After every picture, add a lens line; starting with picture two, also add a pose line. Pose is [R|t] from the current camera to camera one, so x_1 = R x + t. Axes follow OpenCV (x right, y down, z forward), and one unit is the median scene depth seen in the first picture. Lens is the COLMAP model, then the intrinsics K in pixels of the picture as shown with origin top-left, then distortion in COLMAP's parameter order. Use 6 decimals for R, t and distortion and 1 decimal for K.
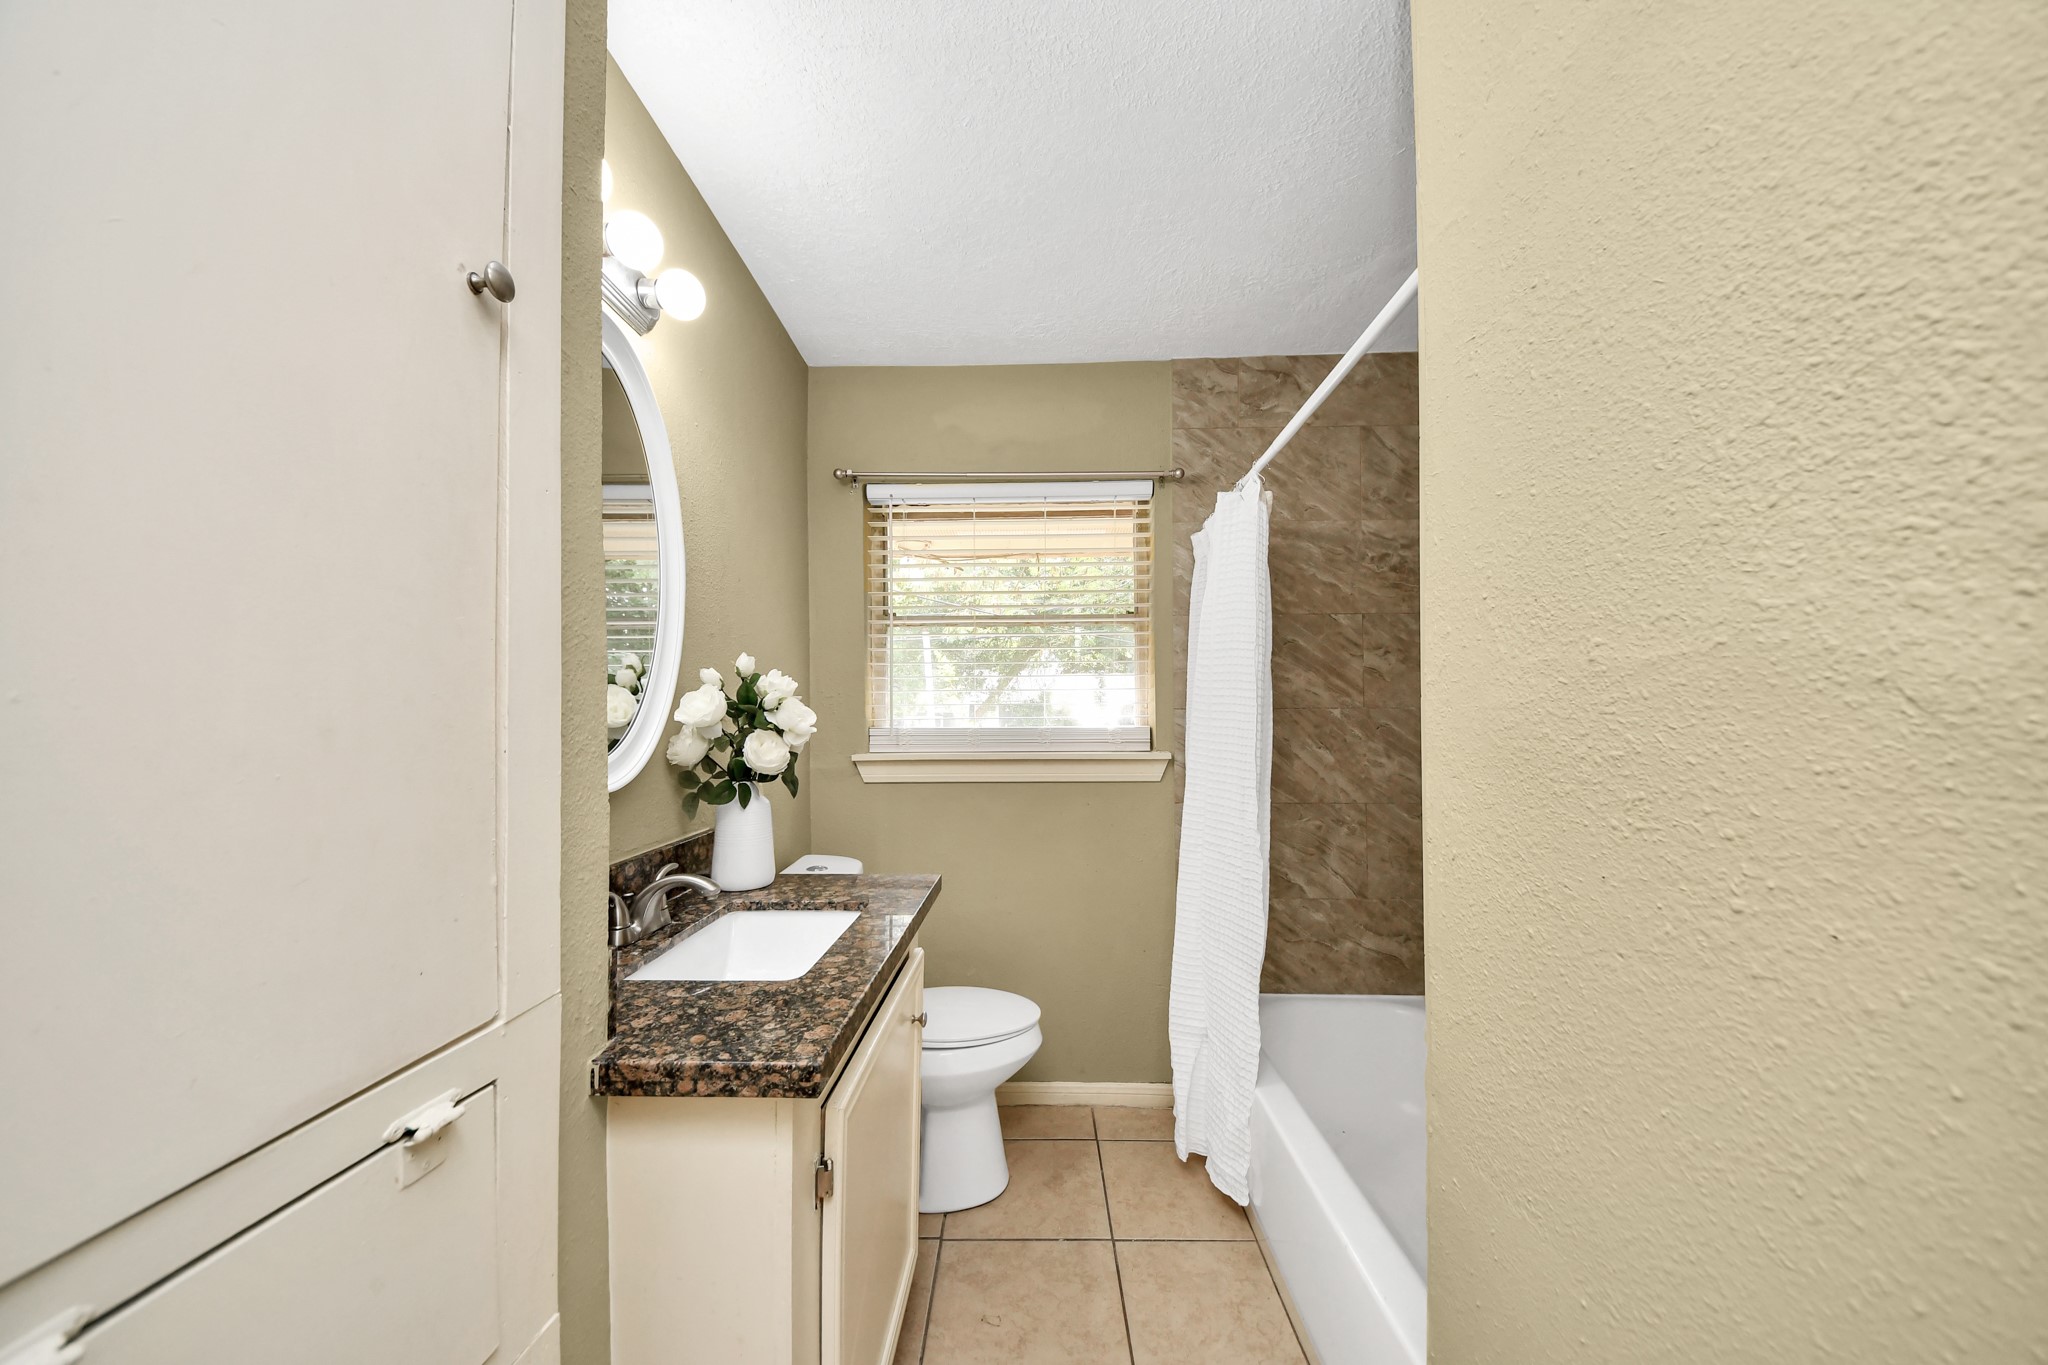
lens RADIAL K [[739.0, 0, 1011.3], [0, 739.0, 708.5], [0, 0, 1]] dist [0.026655, -0.018530]
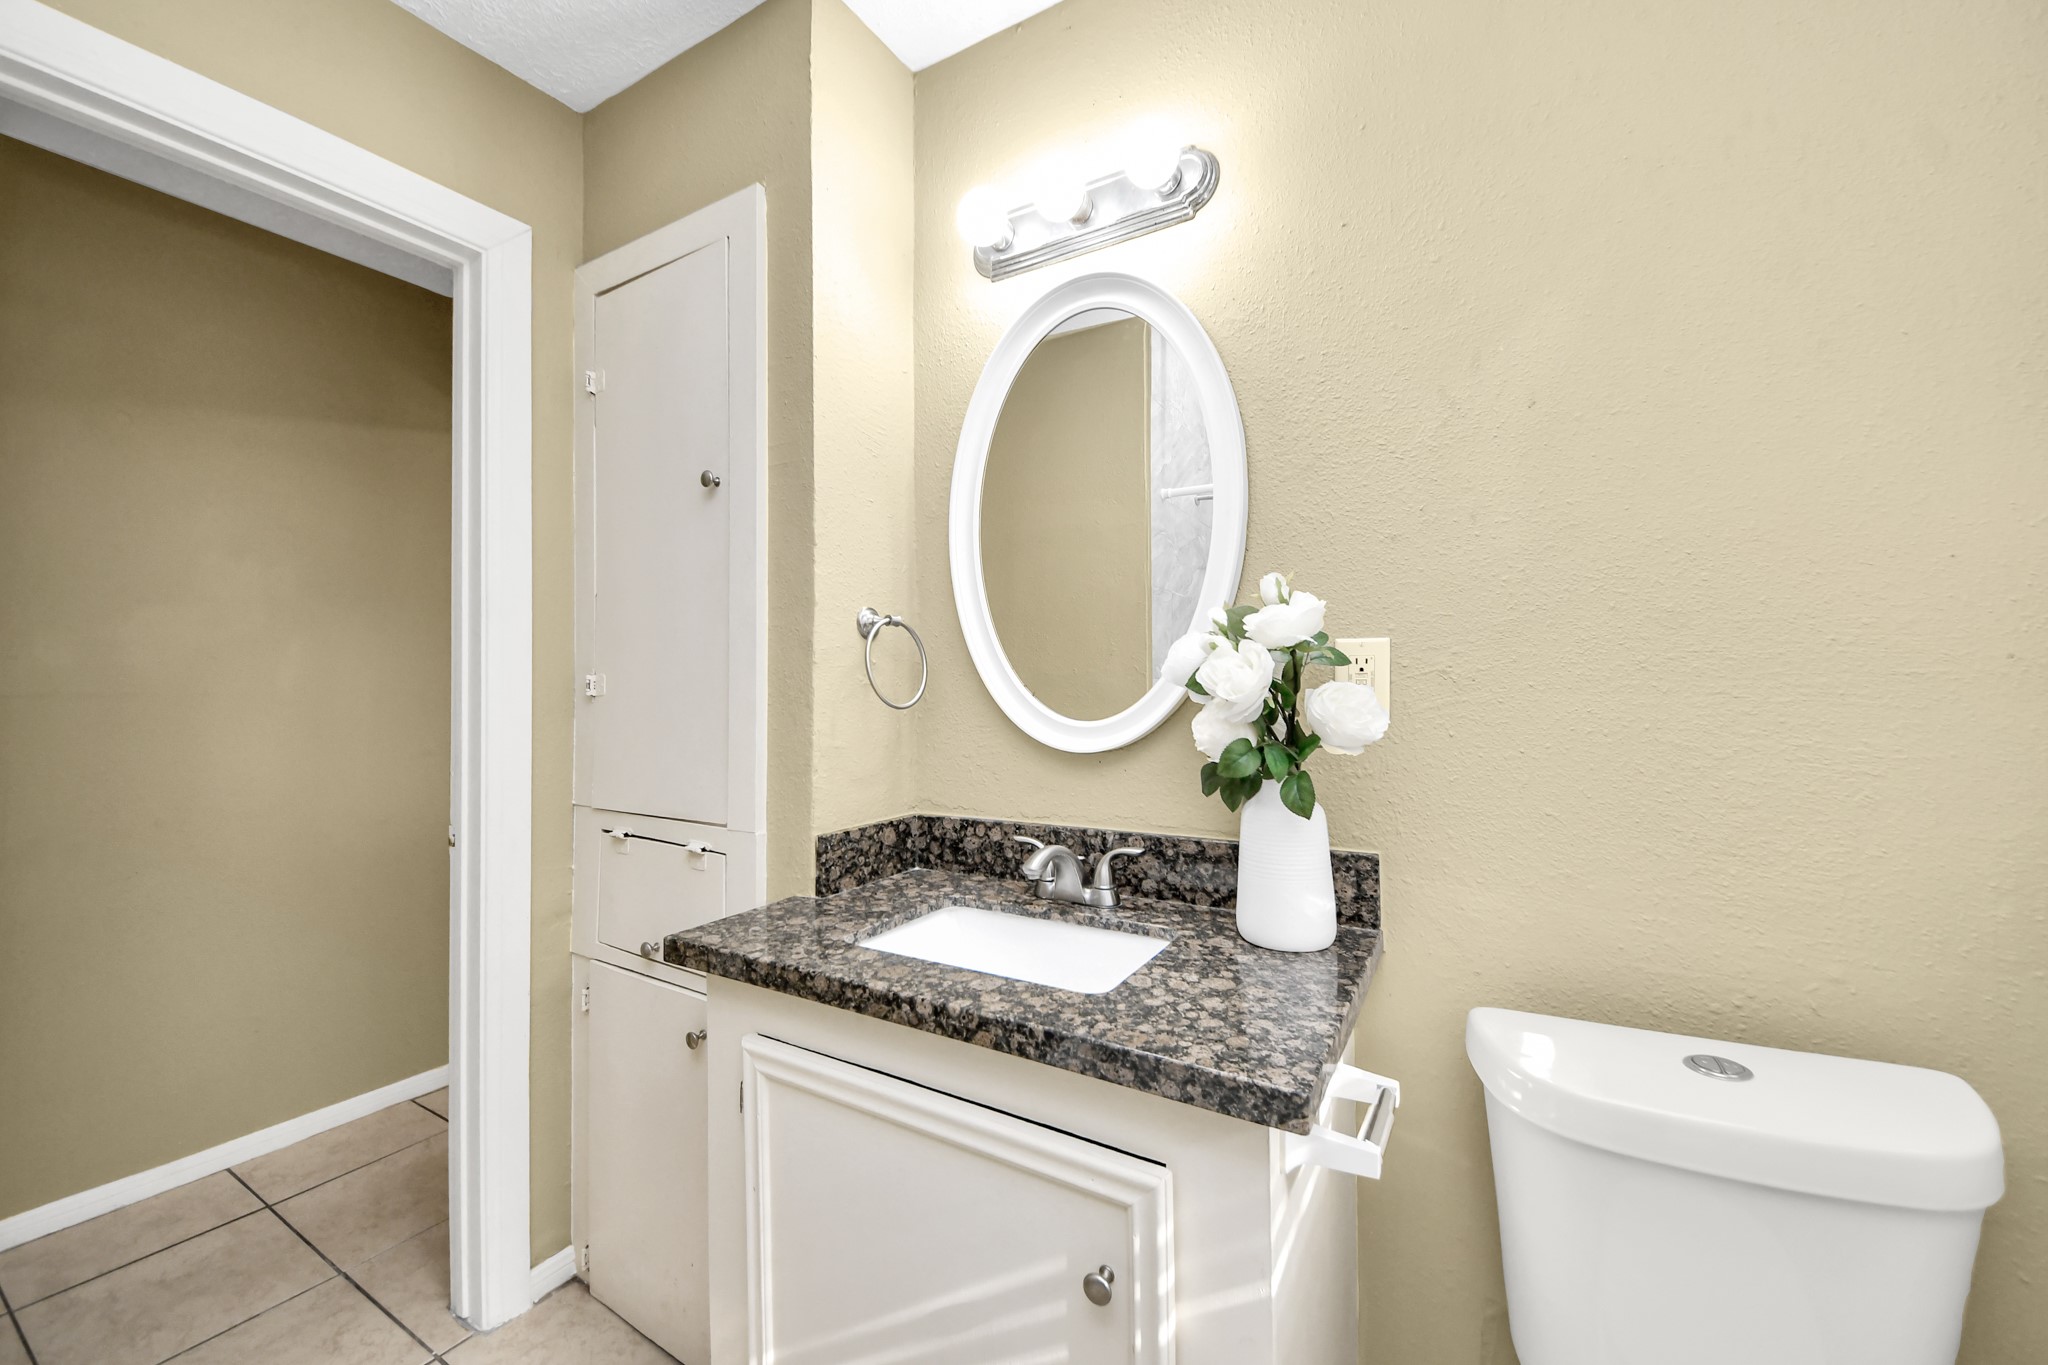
lens RADIAL K [[771.9, 0, 1019.0], [0, 771.9, 668.7], [0, 0, 1]] dist [0.057482, -0.037499]
pose [[-0.472662, 0.000260, -0.881244, 0.240197], [0.020223, 0.999740, -0.010551, 0.002618], [0.881012, -0.022809, -0.472544, 0.768049]]
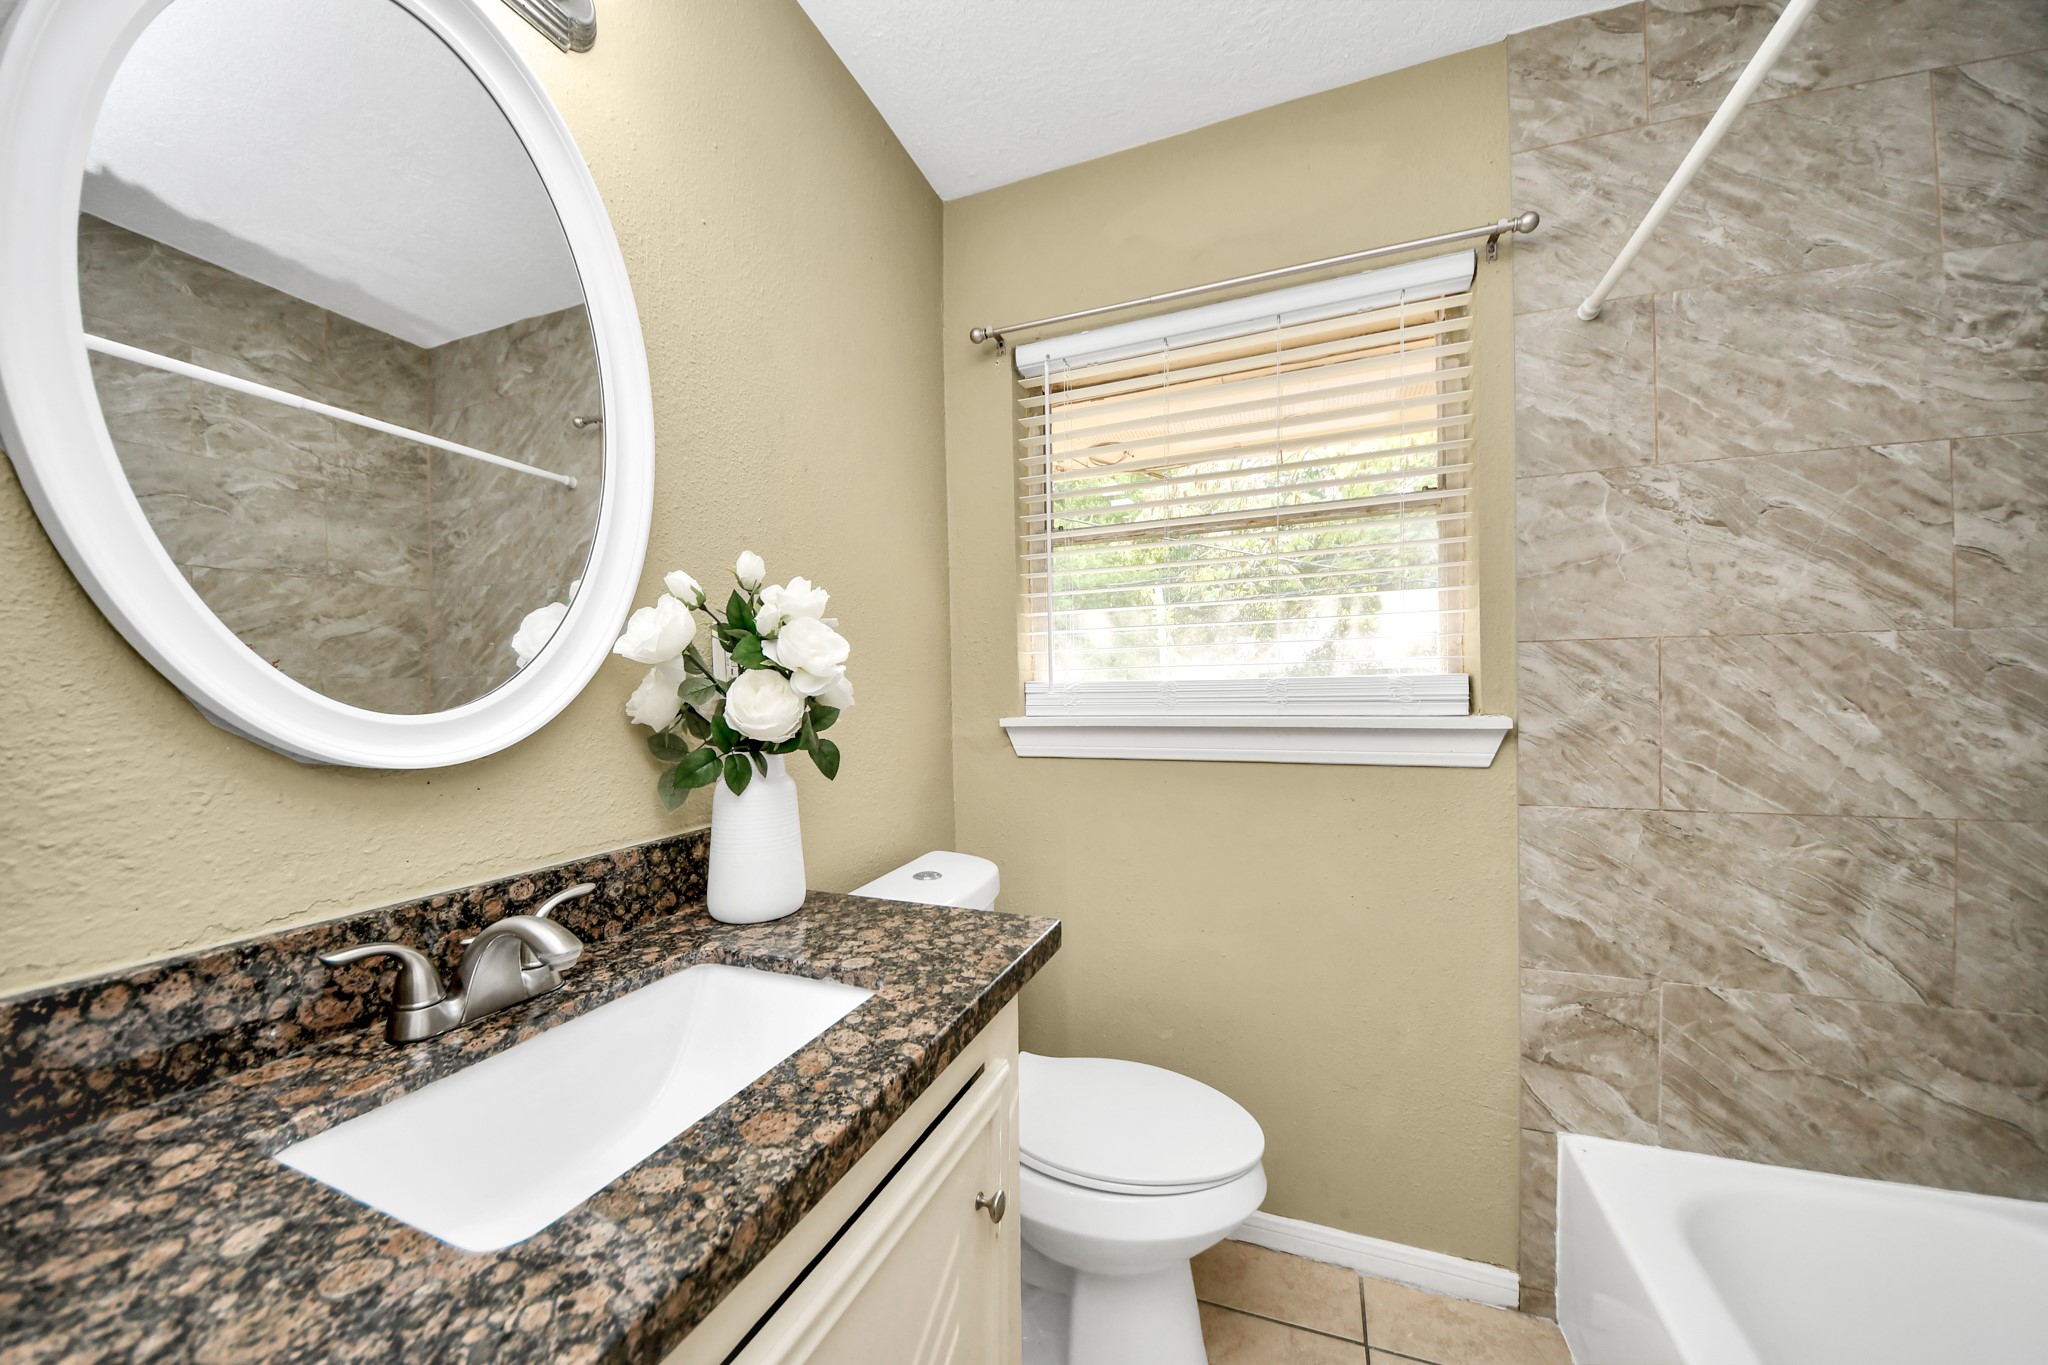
lens RADIAL K [[738.7, 0, 1004.6], [0, 738.7, 699.8], [0, 0, 1]] dist [0.000801, -0.007867]
pose [[0.938536, -0.003731, -0.345162, 0.043931], [0.011815, 0.999703, 0.021319, 0.028975], [0.344980, -0.024087, 0.938301, 0.325592]]
